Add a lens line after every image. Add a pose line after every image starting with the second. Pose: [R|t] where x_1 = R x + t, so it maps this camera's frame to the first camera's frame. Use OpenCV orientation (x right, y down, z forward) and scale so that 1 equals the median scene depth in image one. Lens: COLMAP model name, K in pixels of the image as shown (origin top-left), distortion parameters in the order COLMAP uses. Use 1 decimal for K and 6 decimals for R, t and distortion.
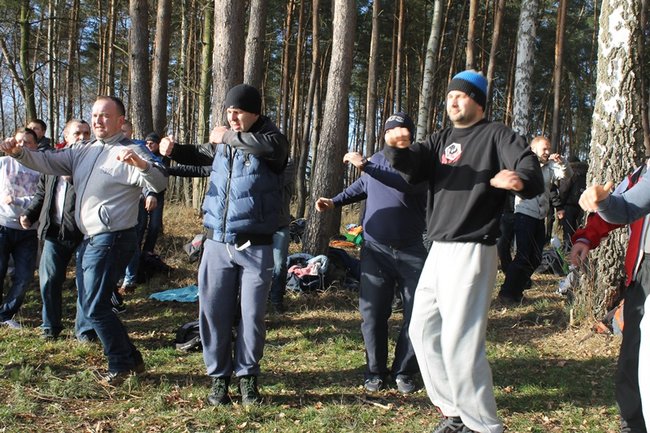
lens RADIAL K [[794.2, 0, 328.8], [0, 794.2, 216.9], [0, 0, 1]] dist [-0.115114, 0.243068]
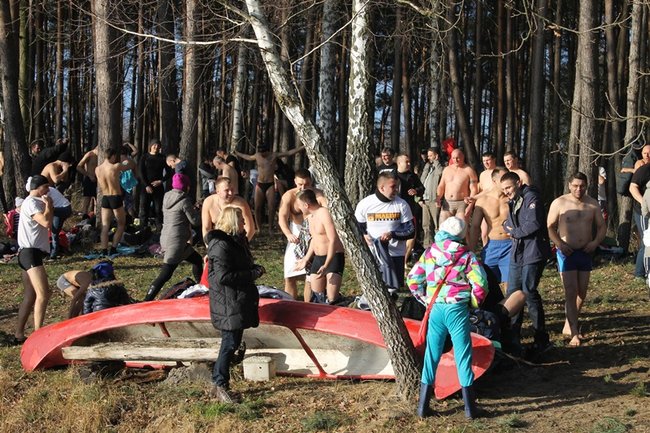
lens RADIAL K [[1445.2, 0, 325.9], [0, 1445.2, 202.8], [0, 0, 1]] dist [0.065936, 0.224388]
pose [[0.981433, -0.047384, 0.185862, -0.325320], [0.047654, 0.998859, 0.003015, 0.007151], [-0.185793, 0.005898, 0.982571, -2.209589]]
